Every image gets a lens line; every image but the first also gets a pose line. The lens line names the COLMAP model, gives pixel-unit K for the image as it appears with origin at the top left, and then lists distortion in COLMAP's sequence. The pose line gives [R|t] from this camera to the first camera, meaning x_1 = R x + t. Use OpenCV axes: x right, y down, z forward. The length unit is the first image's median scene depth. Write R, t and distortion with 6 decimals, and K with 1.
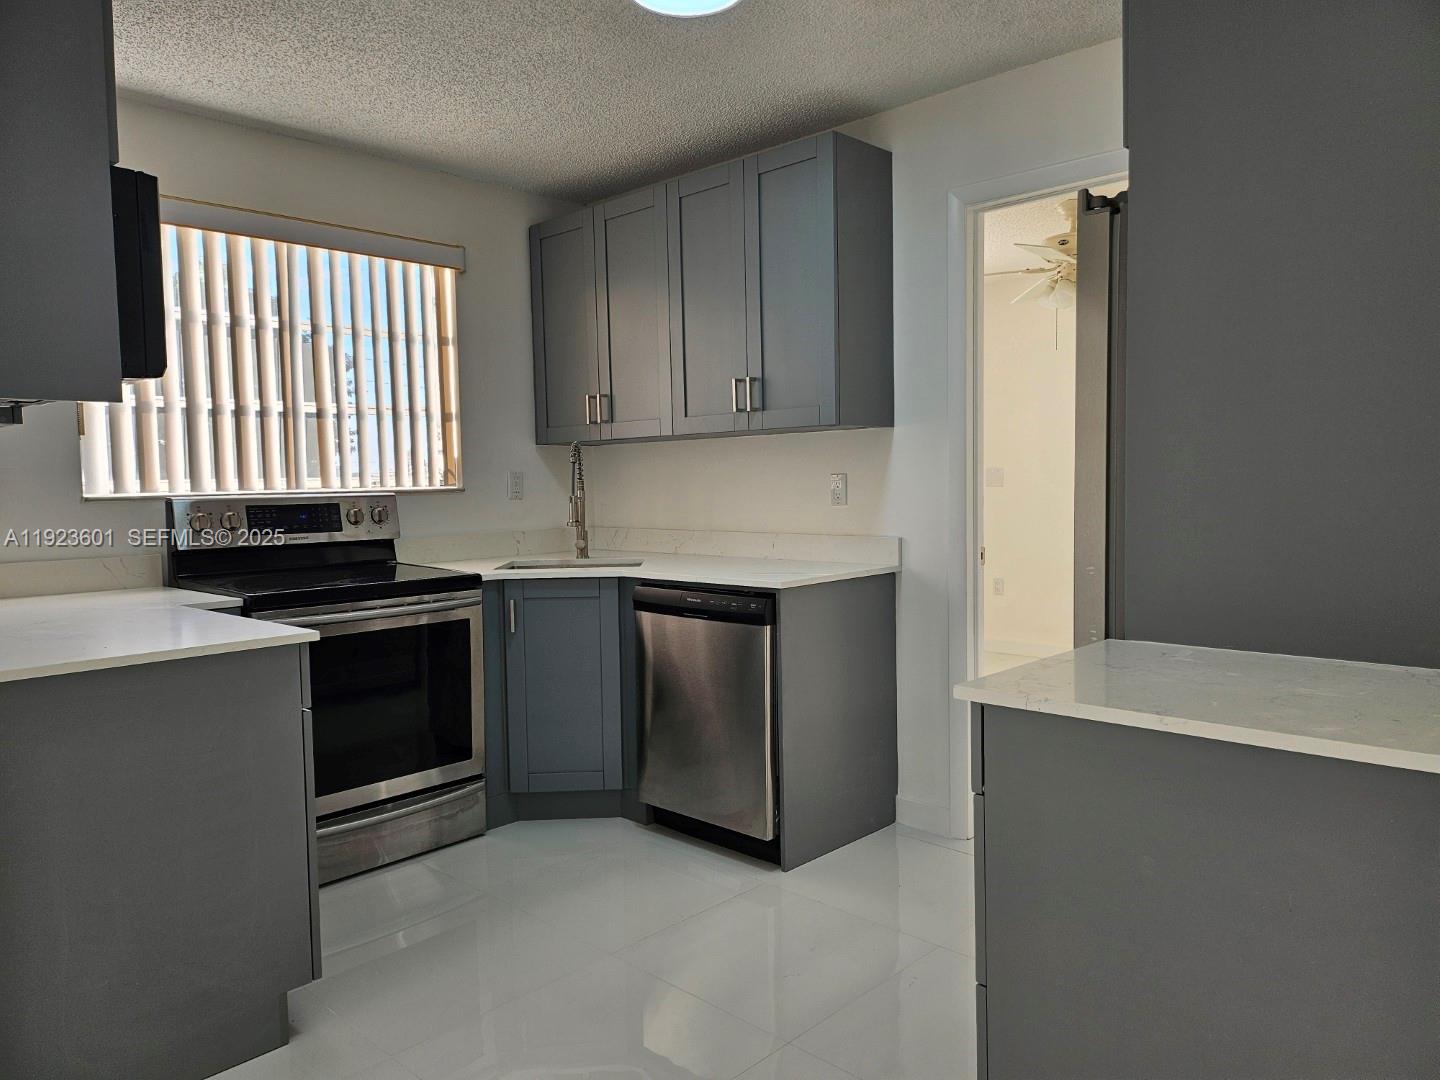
lens RADIAL K [[1023.5, 0, 718.4], [0, 1023.5, 543.7], [0, 0, 1]] dist [0.005159, 0.000132]
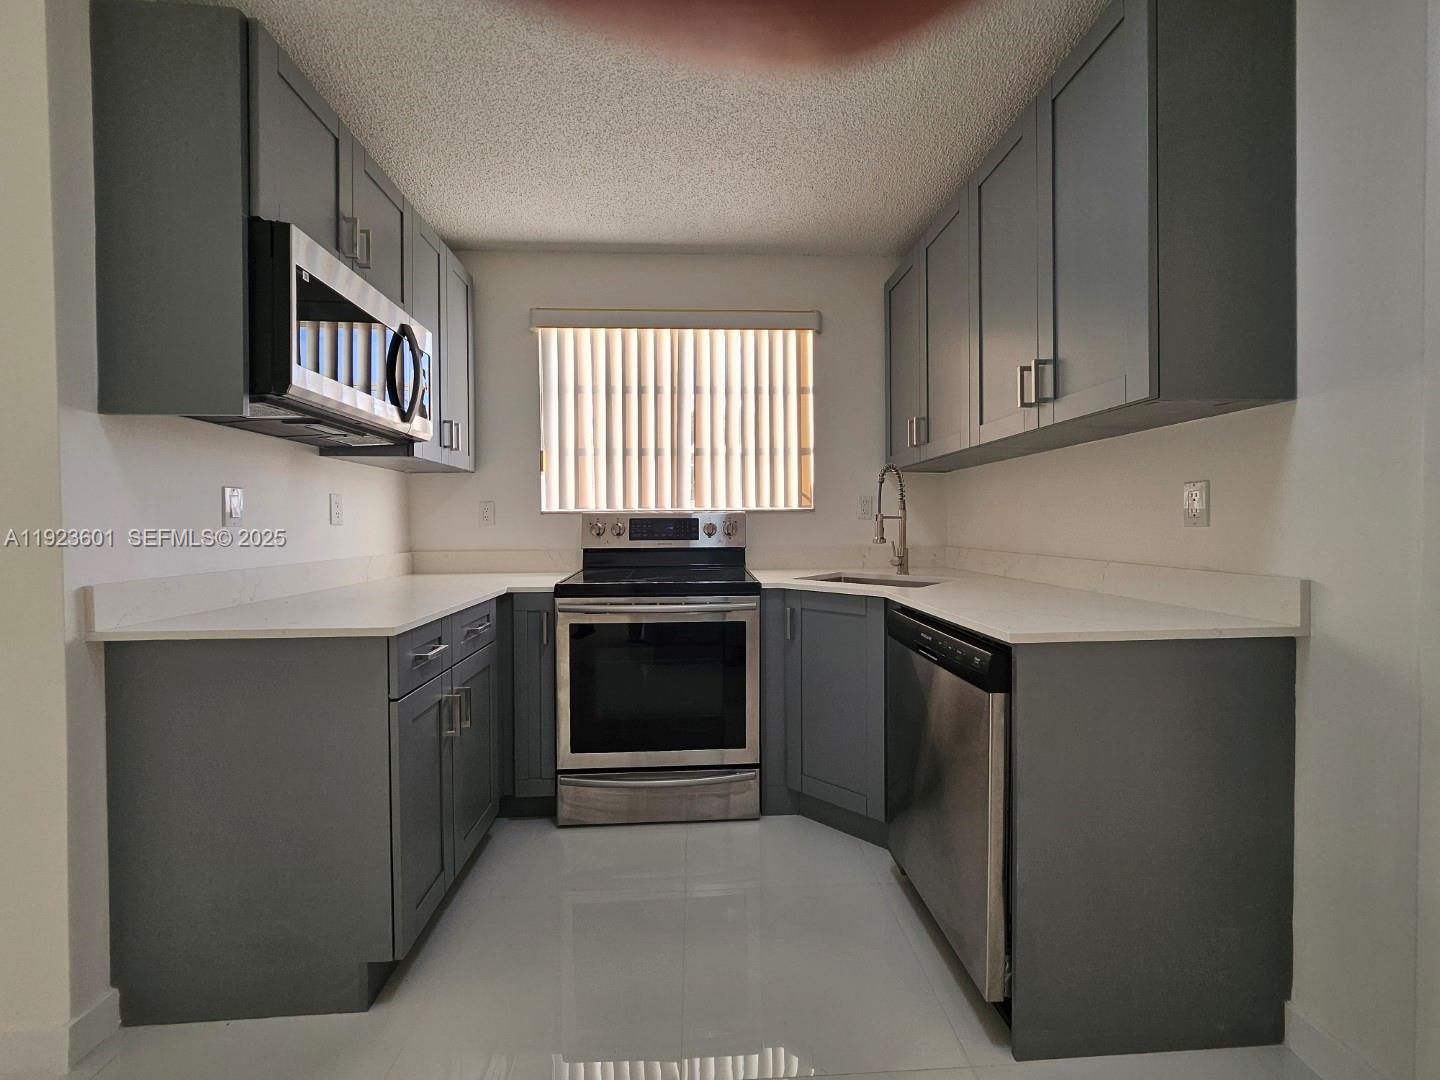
lens RADIAL K [[570.1, 0, 713.1], [0, 570.1, 530.6], [0, 0, 1]] dist [-0.007527, -0.000416]
pose [[0.726612, 0.022788, -0.686670, 0.148516], [-0.050455, 0.998521, -0.020253, -0.010783], [0.685192, 0.049362, 0.726688, 0.506050]]
